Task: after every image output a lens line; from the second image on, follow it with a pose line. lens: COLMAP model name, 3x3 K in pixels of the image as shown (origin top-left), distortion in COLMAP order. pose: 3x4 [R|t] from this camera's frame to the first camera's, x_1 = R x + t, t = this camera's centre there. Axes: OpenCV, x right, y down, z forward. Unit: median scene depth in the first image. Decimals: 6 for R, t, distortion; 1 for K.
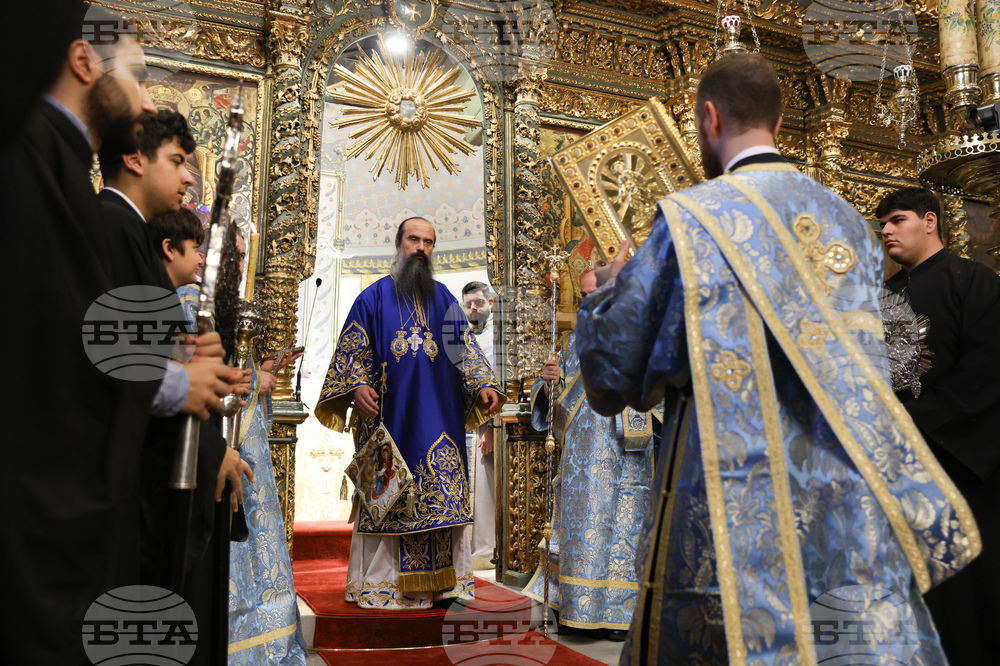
lens RADIAL K [[855.0, 0, 500.0], [0, 855.0, 333.0], [0, 0, 1]] dist [-0.145296, 0.001730]
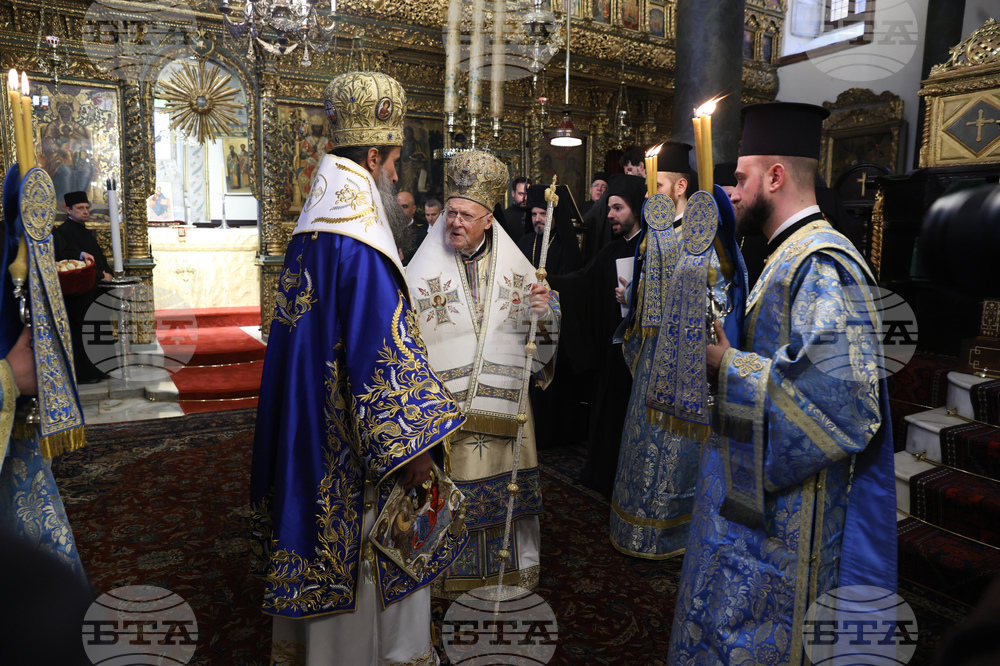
lens RADIAL K [[655.4, 0, 500.0], [0, 655.4, 333.0], [0, 0, 1]] dist [-0.084343, 0.003422]
pose [[0.982295, -0.015287, 0.186717, 0.274840], [-0.036027, 0.962648, 0.268348, -0.172487], [-0.183845, -0.270323, 0.945054, -0.618483]]
